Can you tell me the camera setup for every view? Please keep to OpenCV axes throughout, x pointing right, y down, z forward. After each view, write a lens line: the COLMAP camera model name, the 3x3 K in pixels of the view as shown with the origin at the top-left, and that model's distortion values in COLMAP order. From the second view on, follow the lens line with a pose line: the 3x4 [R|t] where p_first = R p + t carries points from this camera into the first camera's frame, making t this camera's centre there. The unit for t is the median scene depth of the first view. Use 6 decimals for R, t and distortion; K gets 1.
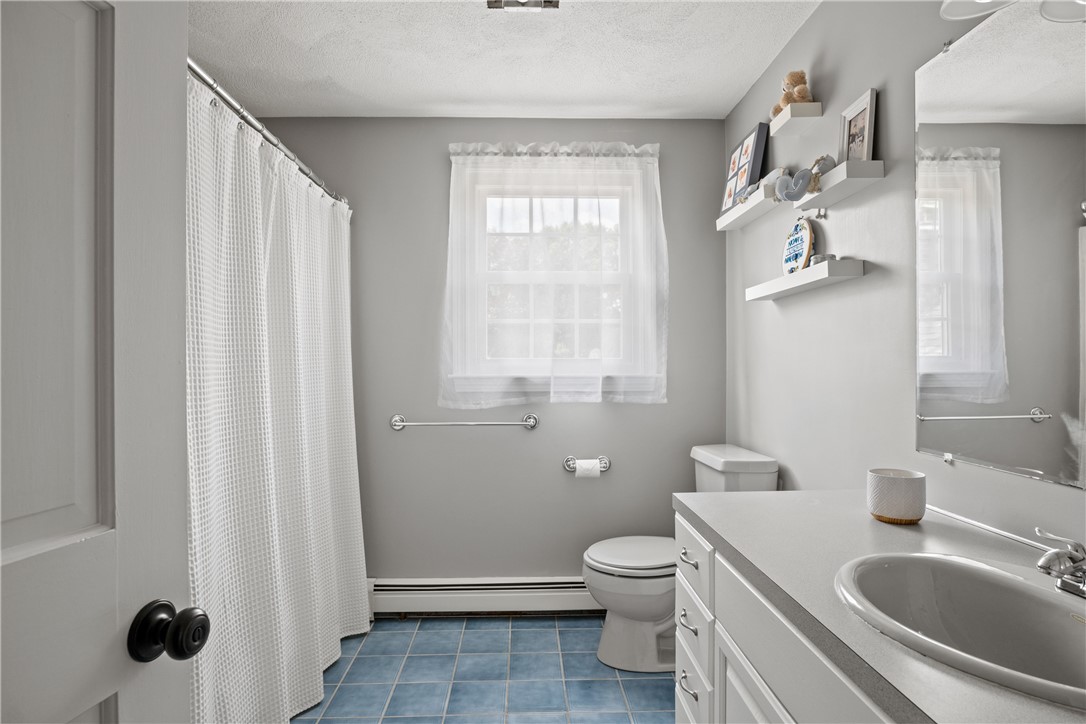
lens RADIAL K [[580.4, 0, 543.0], [0, 580.4, 374.8], [0, 0, 1]] dist [-0.001239, -0.025169]
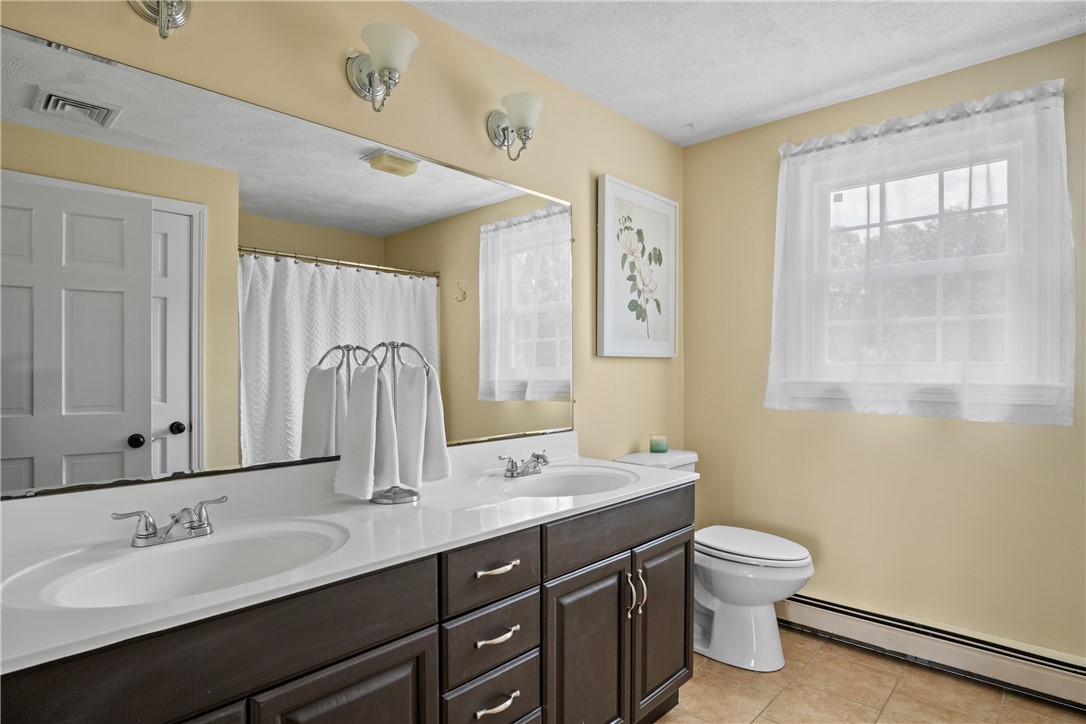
lens RADIAL K [[580.4, 0, 543.0], [0, 580.4, 374.8], [0, 0, 1]] dist [-0.001239, -0.025169]
pose [[0.709571, 0.009257, -0.704573, 0.236525], [-0.013636, 0.999907, -0.000596, -0.002430], [0.704502, 0.010030, 0.709631, 0.008173]]
